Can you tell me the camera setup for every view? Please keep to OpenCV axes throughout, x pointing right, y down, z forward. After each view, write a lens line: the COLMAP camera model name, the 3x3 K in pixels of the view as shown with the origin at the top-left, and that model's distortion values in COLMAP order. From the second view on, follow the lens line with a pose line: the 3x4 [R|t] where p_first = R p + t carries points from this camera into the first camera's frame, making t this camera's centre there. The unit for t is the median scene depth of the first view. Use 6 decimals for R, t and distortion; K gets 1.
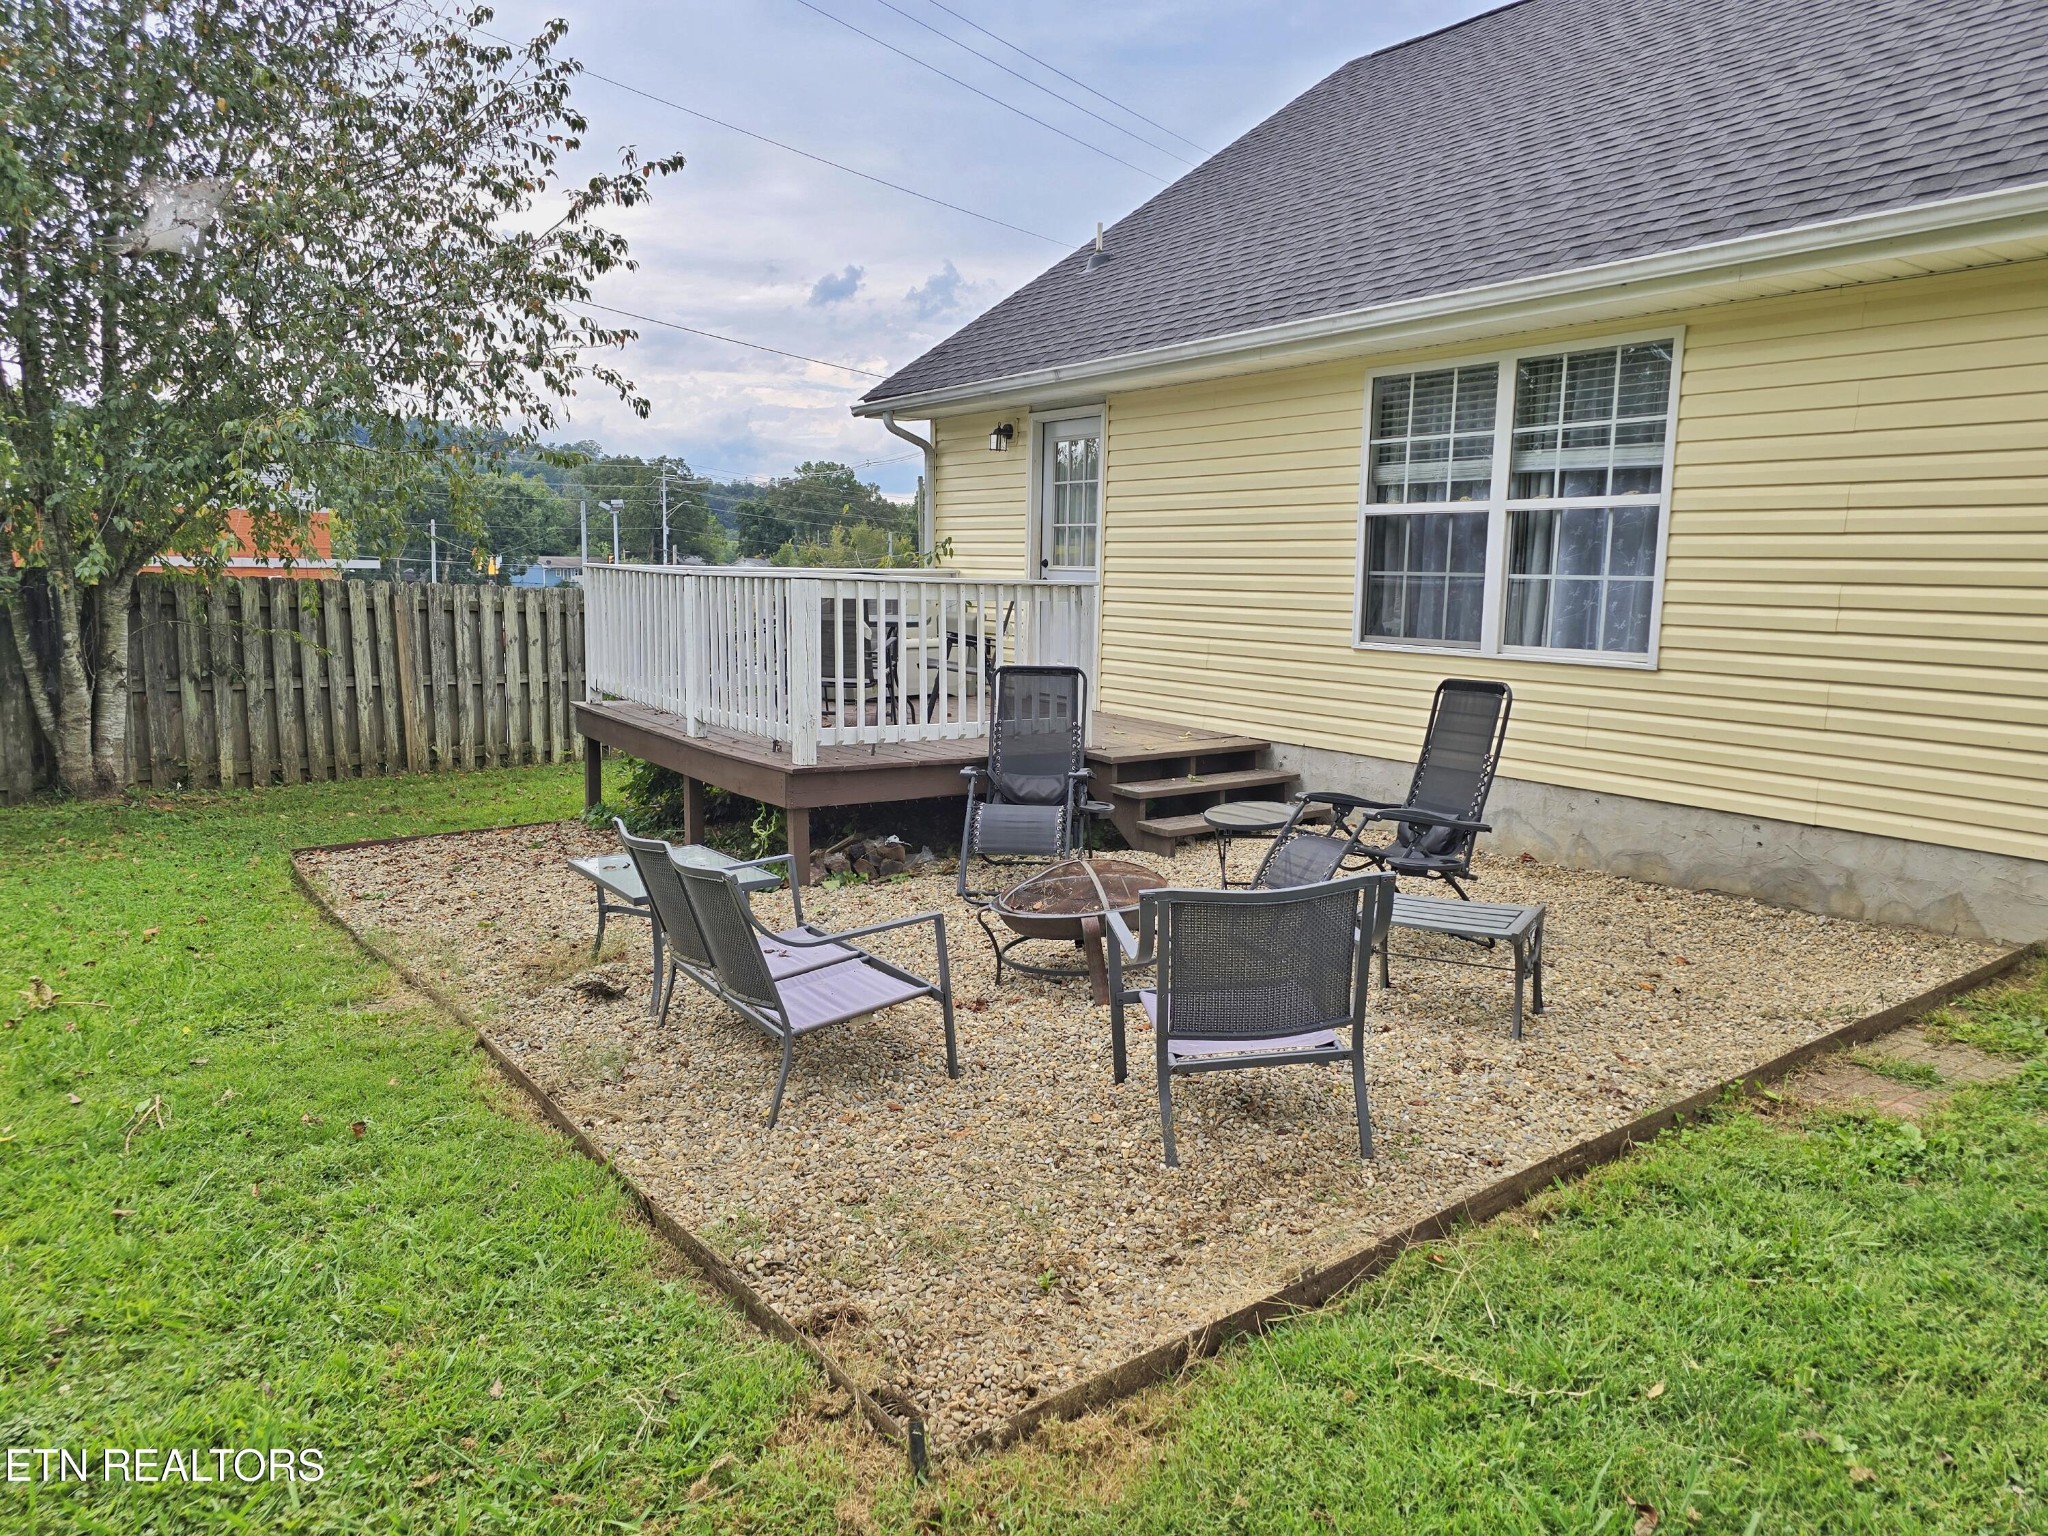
lens RADIAL K [[1376.6, 0, 1035.4], [0, 1376.6, 760.5], [0, 0, 1]] dist [0.058377, -0.052837]
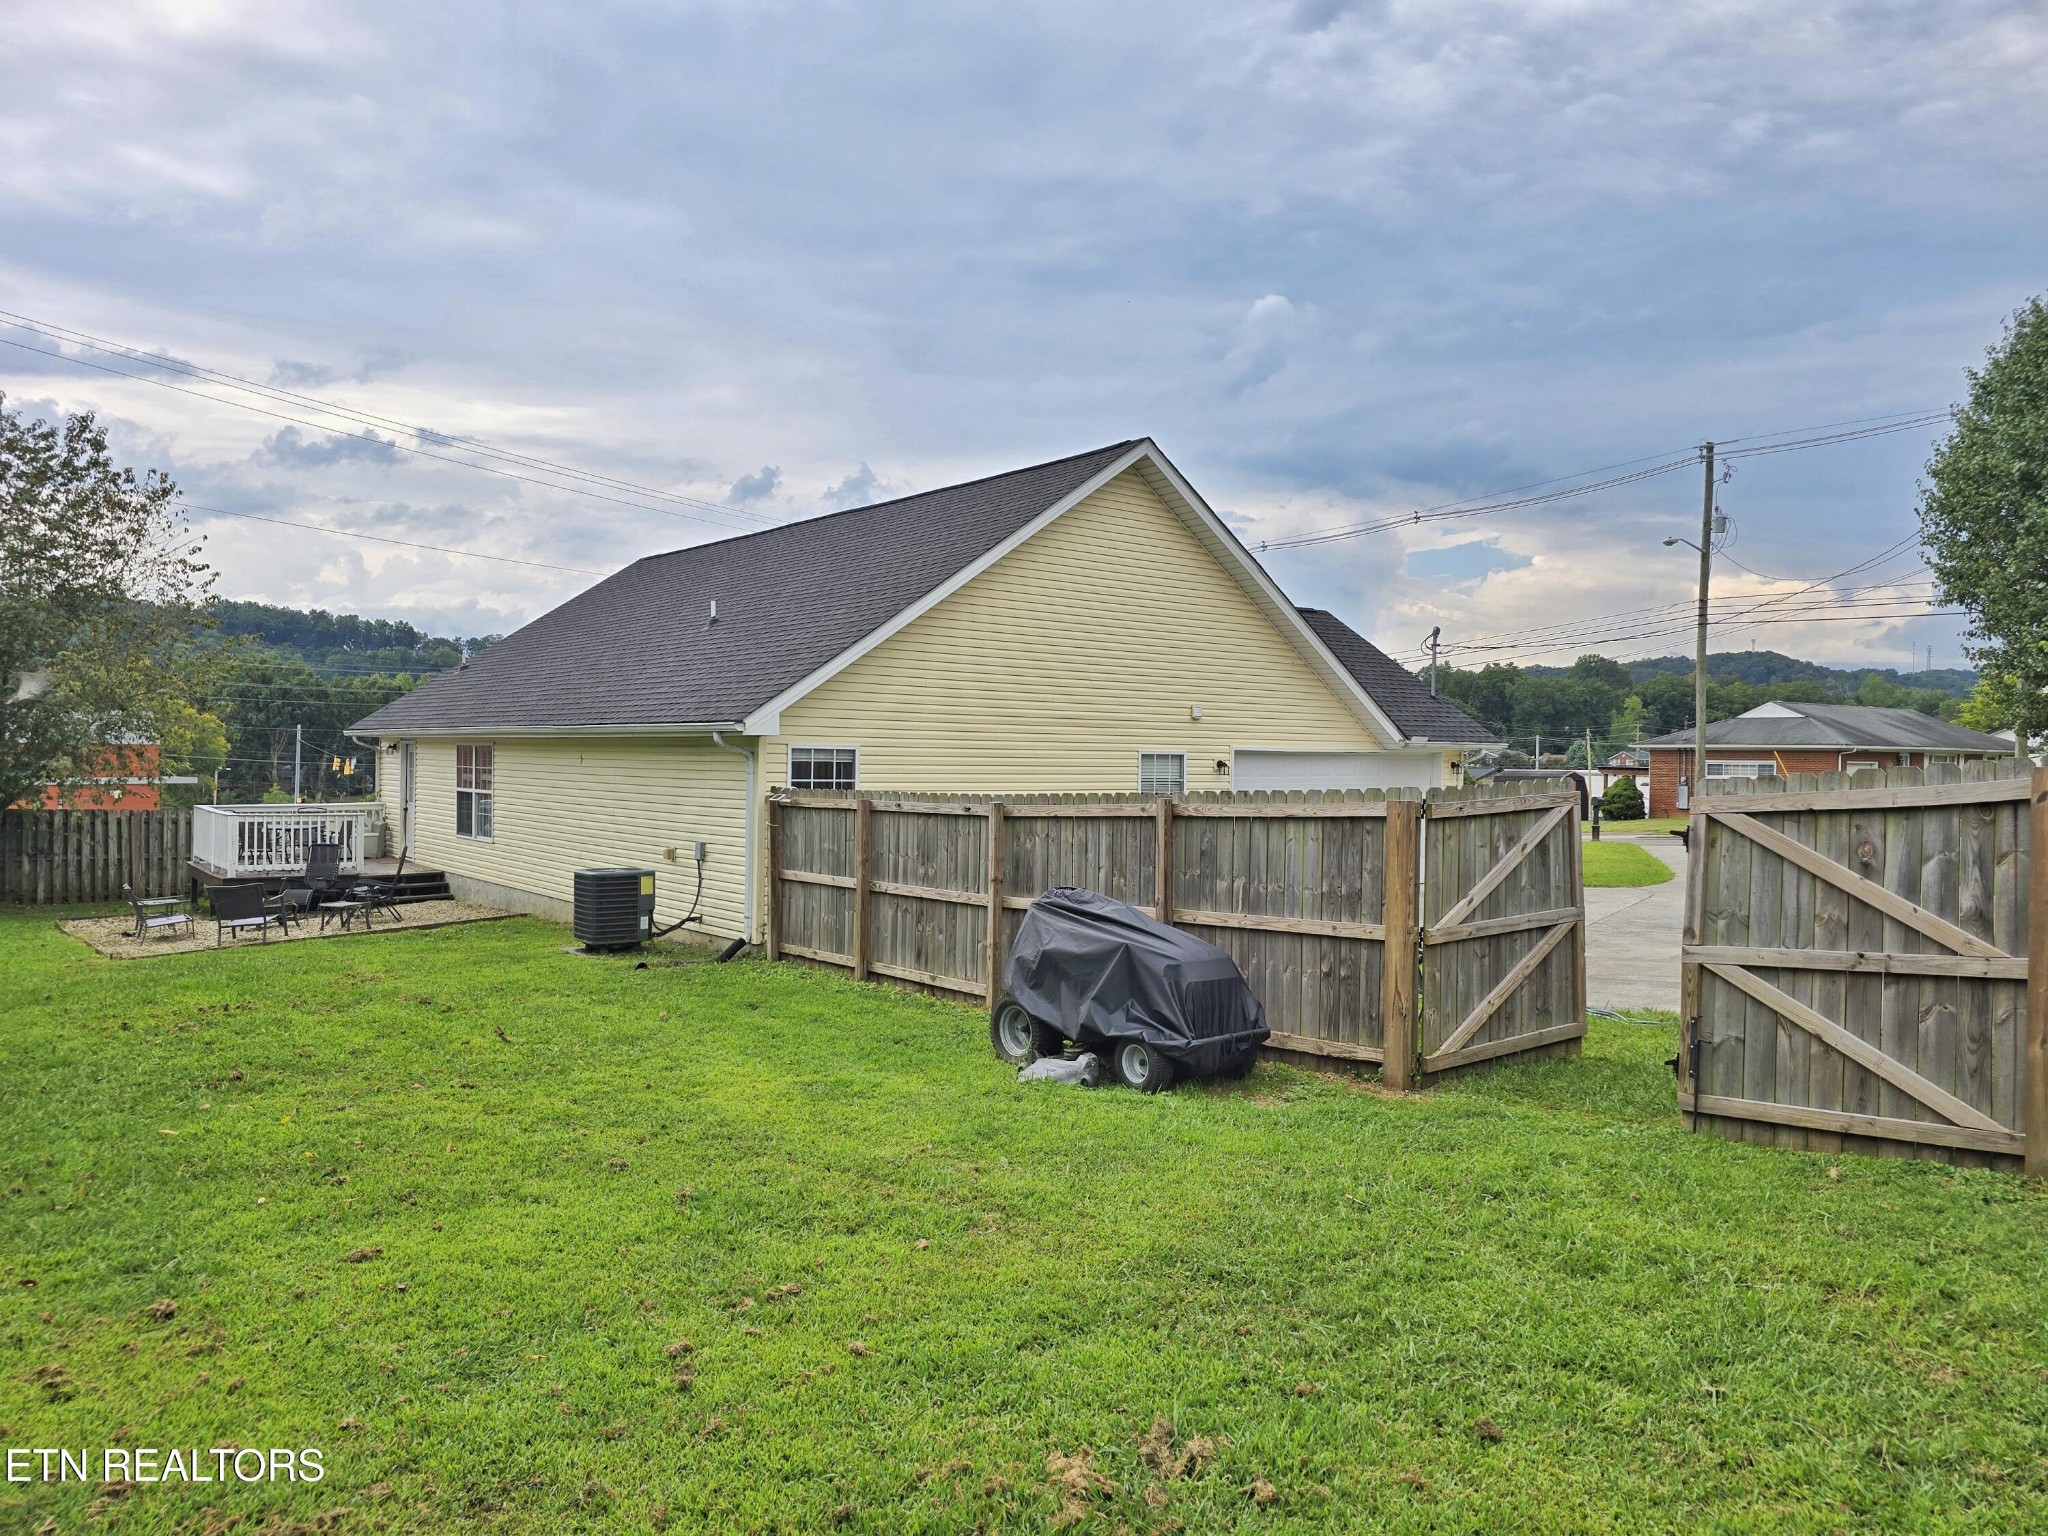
lens RADIAL K [[1376.6, 0, 1035.4], [0, 1376.6, 760.5], [0, 0, 1]] dist [0.058377, -0.052837]
pose [[0.998018, -0.005669, 0.062669, 0.845398], [0.014023, 0.990927, -0.133671, 0.110531], [-0.061343, 0.134284, 0.989042, -1.301221]]
